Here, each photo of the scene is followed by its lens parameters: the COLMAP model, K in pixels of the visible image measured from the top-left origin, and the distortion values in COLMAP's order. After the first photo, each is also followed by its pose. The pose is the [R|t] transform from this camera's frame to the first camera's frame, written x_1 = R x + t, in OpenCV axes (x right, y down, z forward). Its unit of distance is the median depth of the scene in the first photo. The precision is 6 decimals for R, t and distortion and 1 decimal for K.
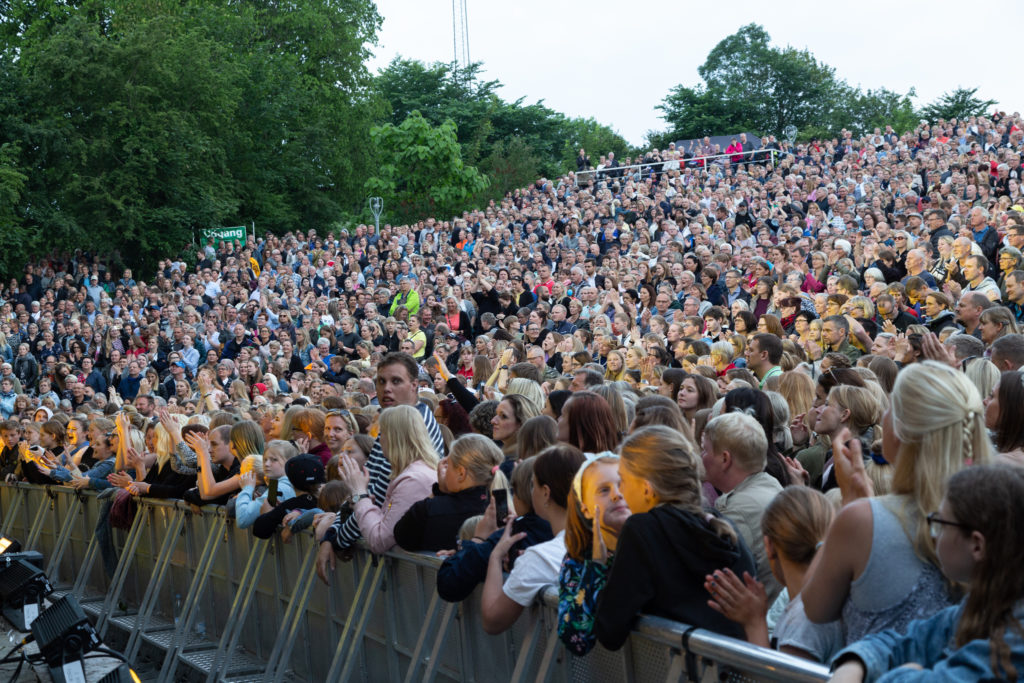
lens RADIAL K [[1661.4, 0, 504.7], [0, 1661.4, 342.6], [0, 0, 1]] dist [0.020765, 0.000000]
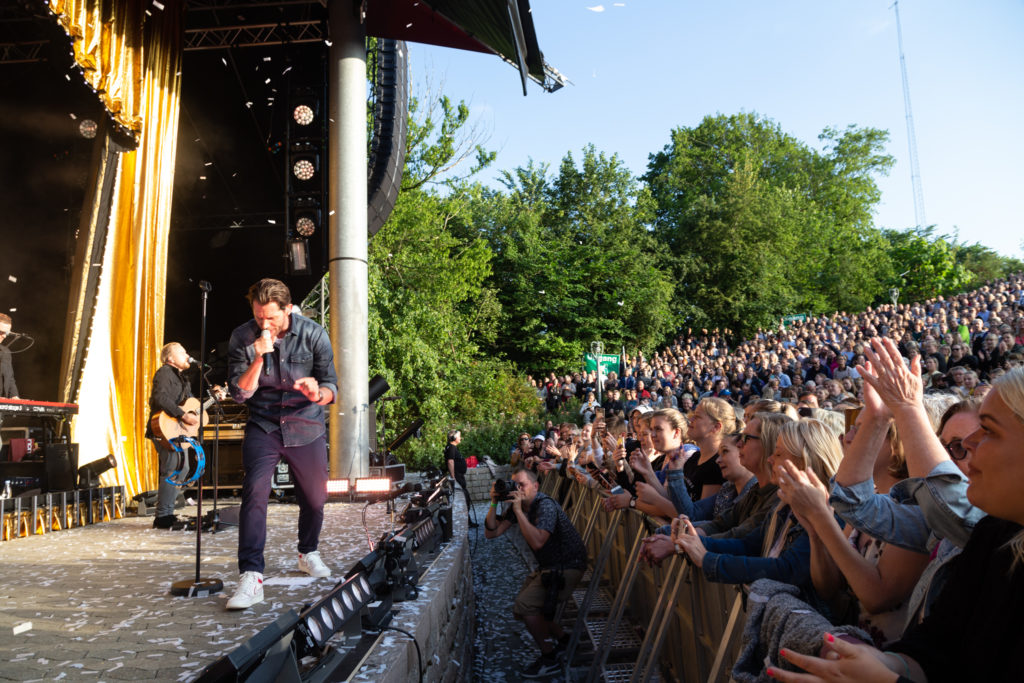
lens RADIAL K [[732.2, 0, 516.6], [0, 732.2, 343.7], [0, 0, 1]] dist [-0.025441, -0.004668]
pose [[0.878359, -0.043652, -0.476004, -0.048860], [0.004221, 0.996491, -0.083595, 0.014967], [0.477983, 0.071417, 0.875461, 0.174610]]
